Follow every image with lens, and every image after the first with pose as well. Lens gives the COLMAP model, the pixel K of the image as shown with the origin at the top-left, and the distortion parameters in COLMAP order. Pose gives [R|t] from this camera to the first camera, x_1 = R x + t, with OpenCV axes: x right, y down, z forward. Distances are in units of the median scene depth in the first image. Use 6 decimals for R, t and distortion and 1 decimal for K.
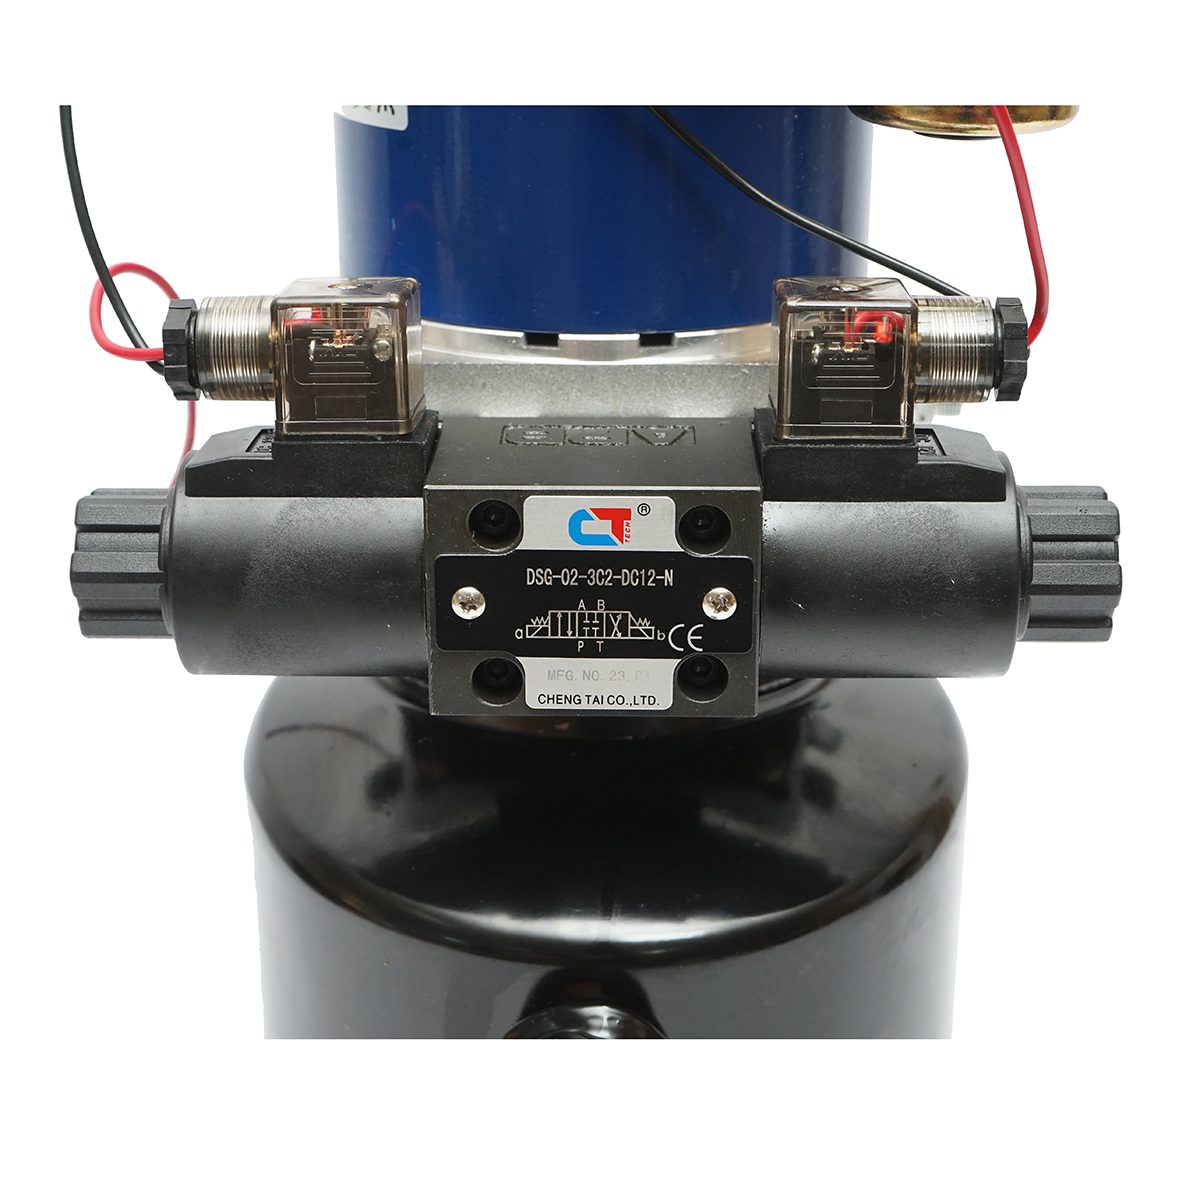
lens RADIAL K [[2348.3, 0, 597.0], [0, 2348.3, 600.6], [0, 0, 1]] dist [-0.057827, 0.000000]
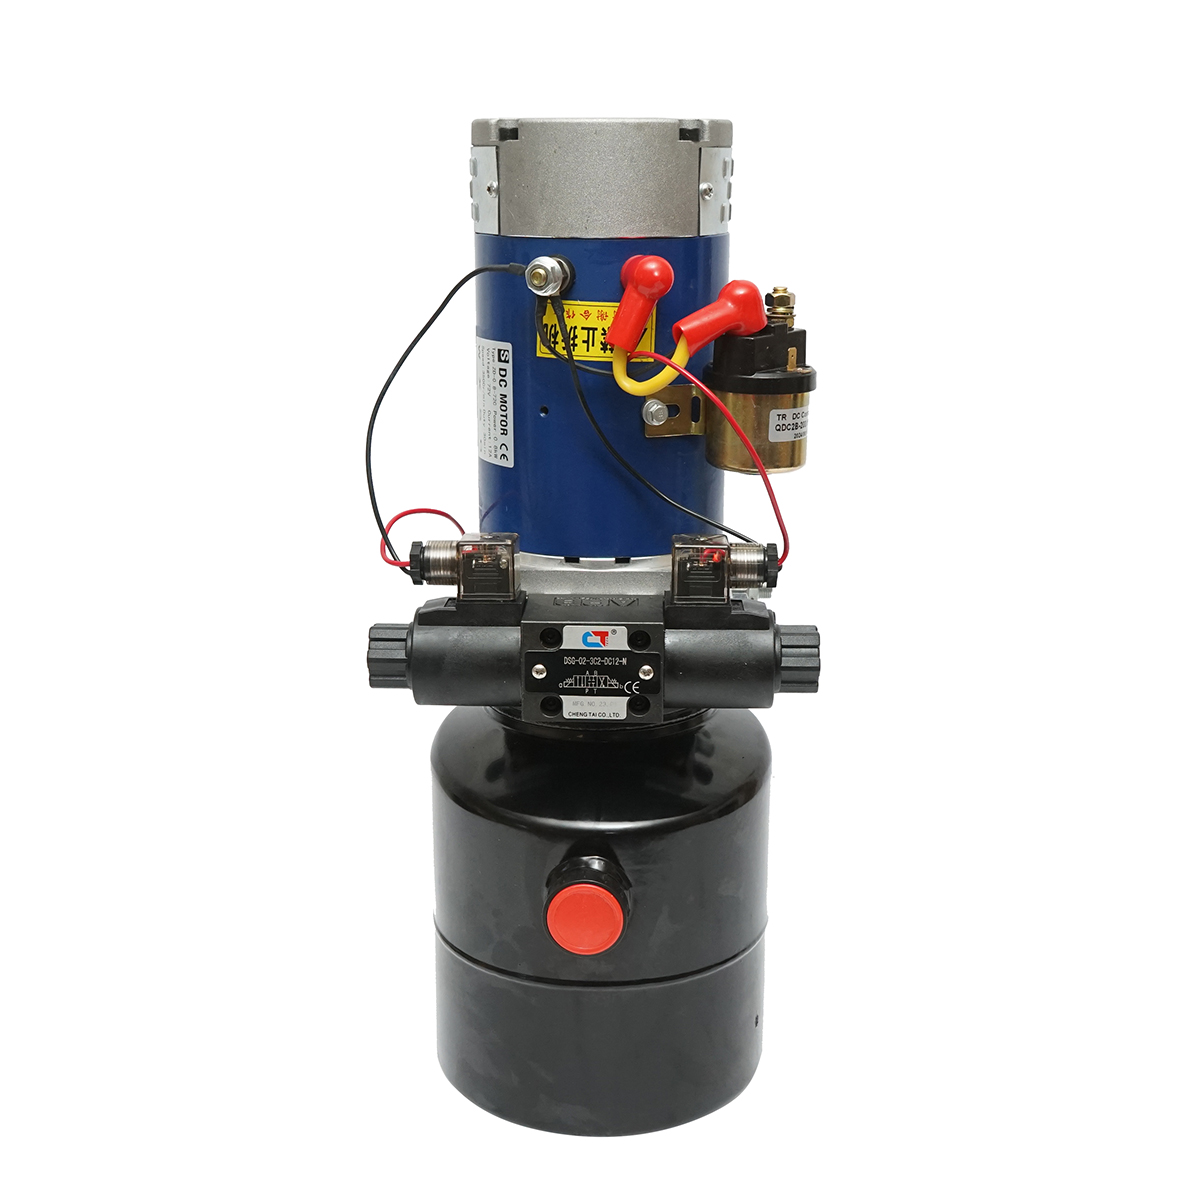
lens RADIAL K [[1392.9, 0, 598.2], [0, 1392.9, 600.6], [0, 0, 1]] dist [0.152554, 0.000000]
pose [[0.999941, 0.007443, -0.007885, 0.014138], [-0.008058, 0.996674, -0.081097, 0.041211], [0.007255, 0.081156, 0.996675, -0.379765]]
